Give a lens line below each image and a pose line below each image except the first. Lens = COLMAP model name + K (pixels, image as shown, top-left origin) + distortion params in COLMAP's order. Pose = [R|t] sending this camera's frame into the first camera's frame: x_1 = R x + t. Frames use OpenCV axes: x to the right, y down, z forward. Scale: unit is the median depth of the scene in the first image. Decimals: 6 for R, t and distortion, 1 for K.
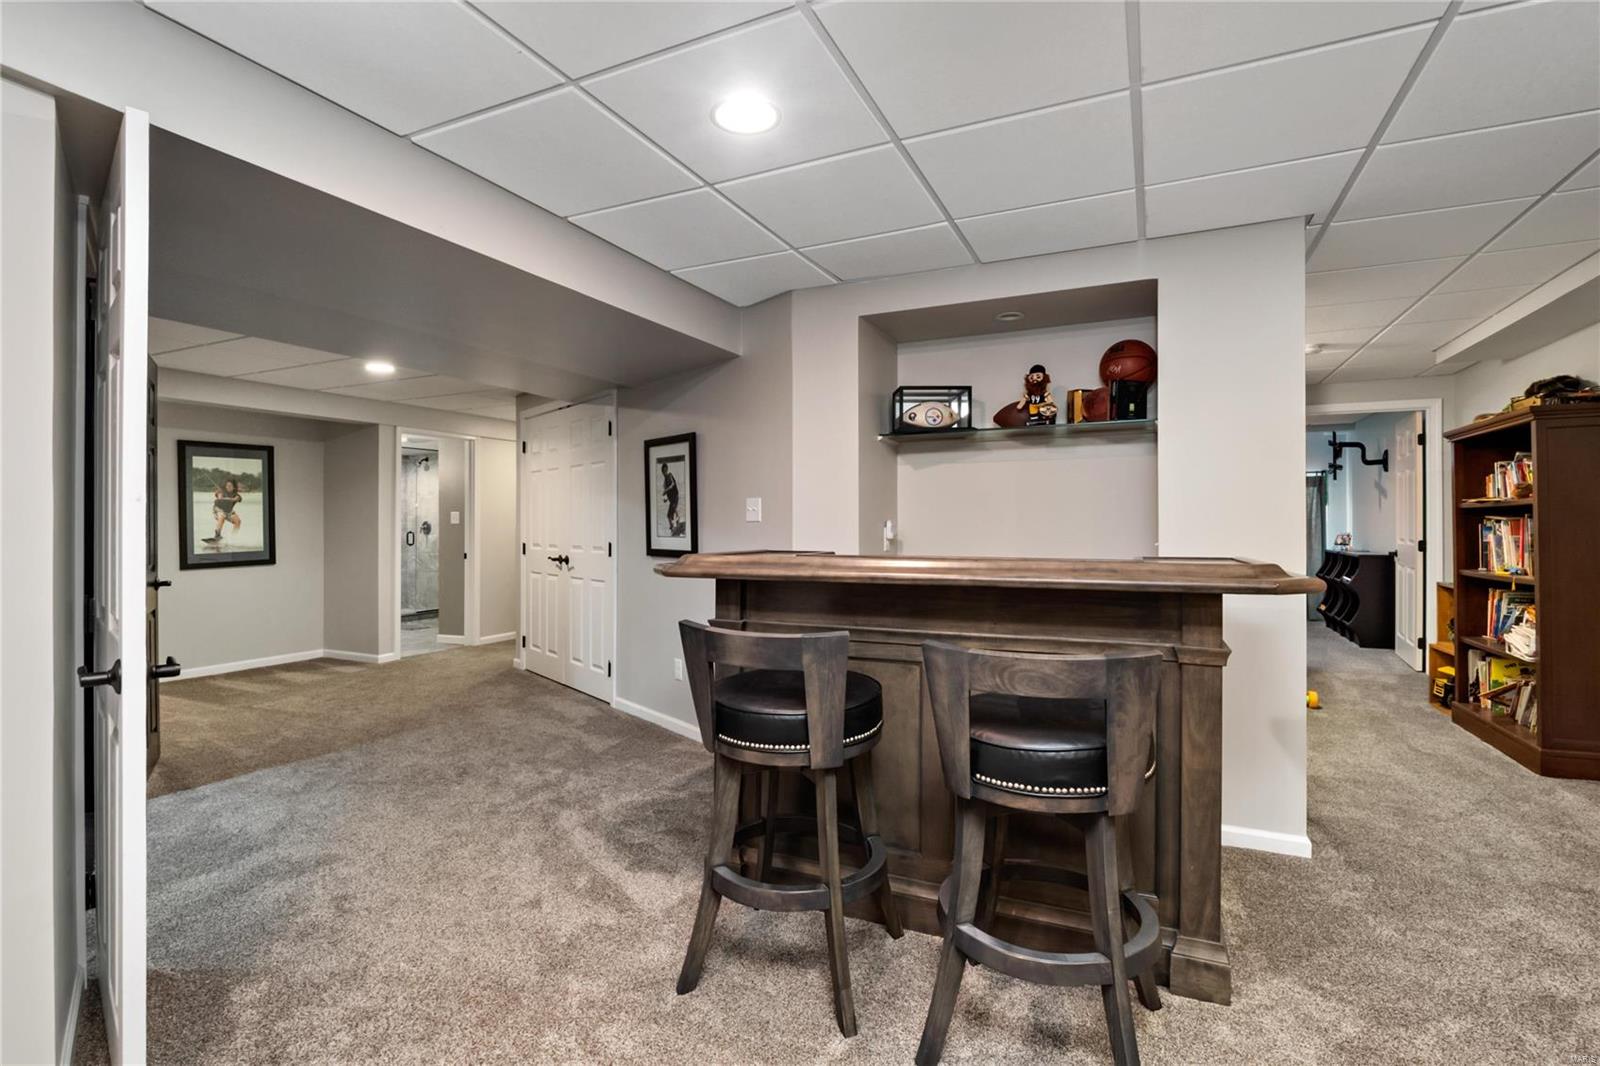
lens RADIAL K [[752.5, 0, 798.7], [0, 752.5, 529.1], [0, 0, 1]] dist [-0.015611, -0.000878]
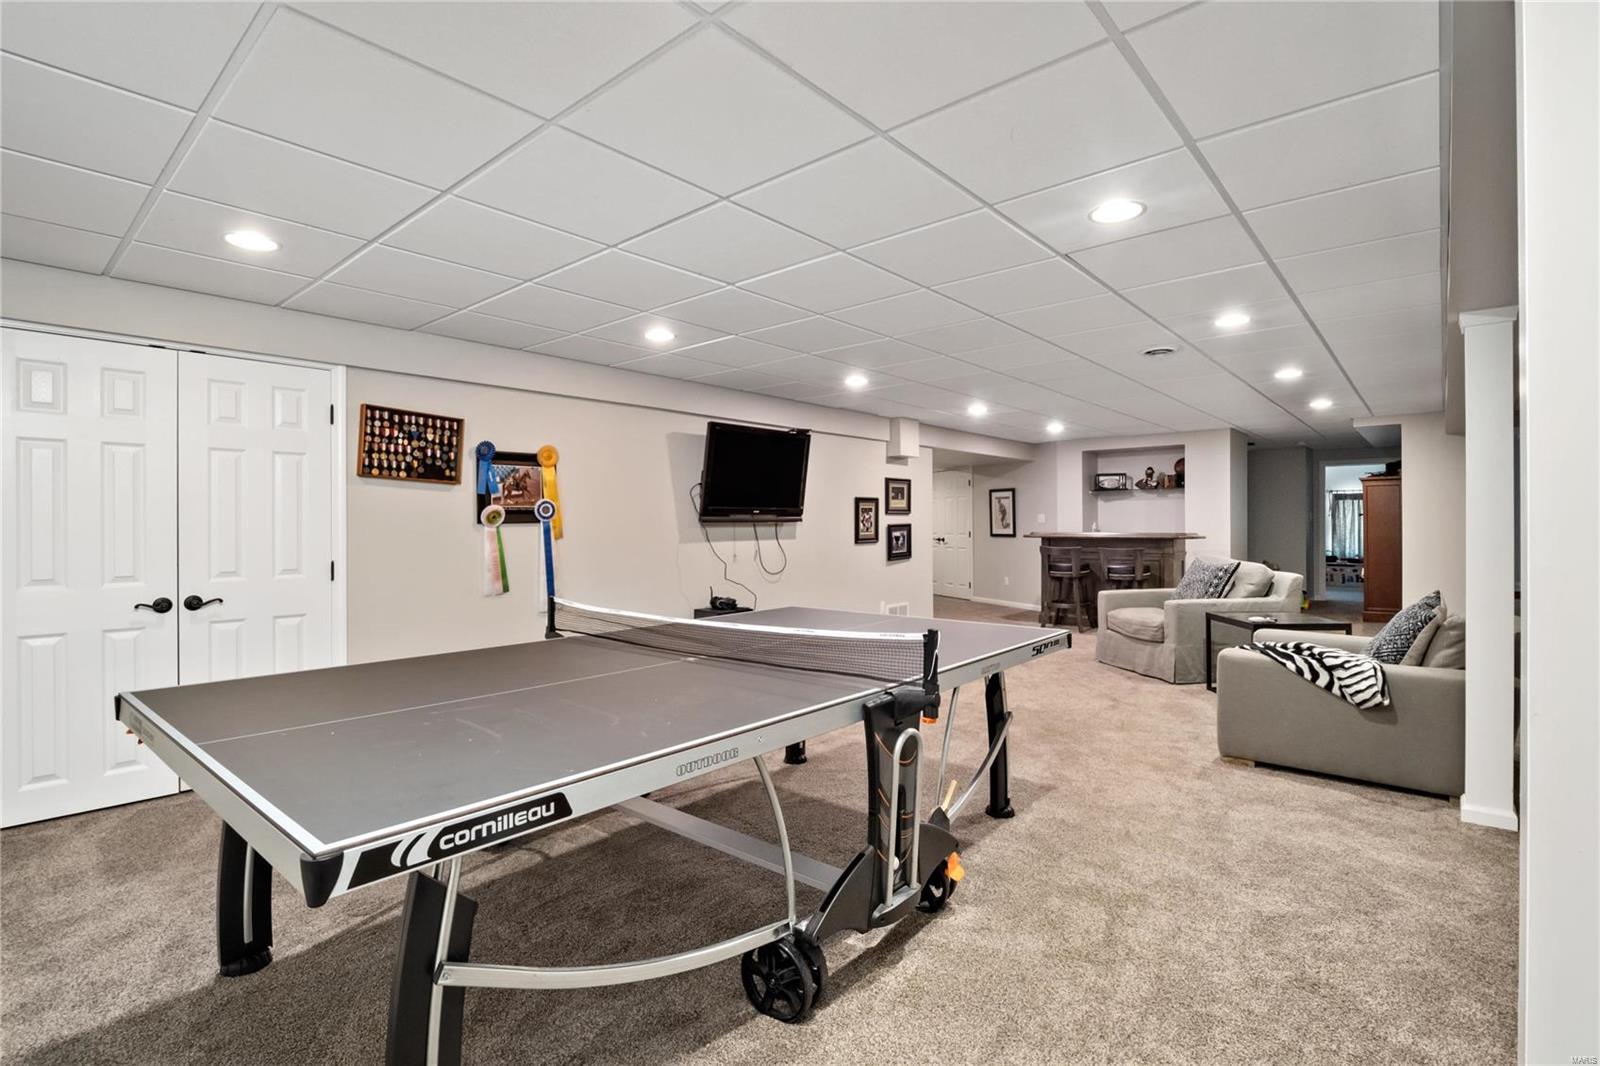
lens RADIAL K [[752.5, 0, 798.1], [0, 752.5, 532.5], [0, 0, 1]] dist [-0.015611, -0.000878]
pose [[0.962250, 0.003756, -0.272140, -0.147534], [-0.003709, 0.999993, 0.000688, 0.024583], [0.272141, 0.000347, 0.962257, -1.648119]]
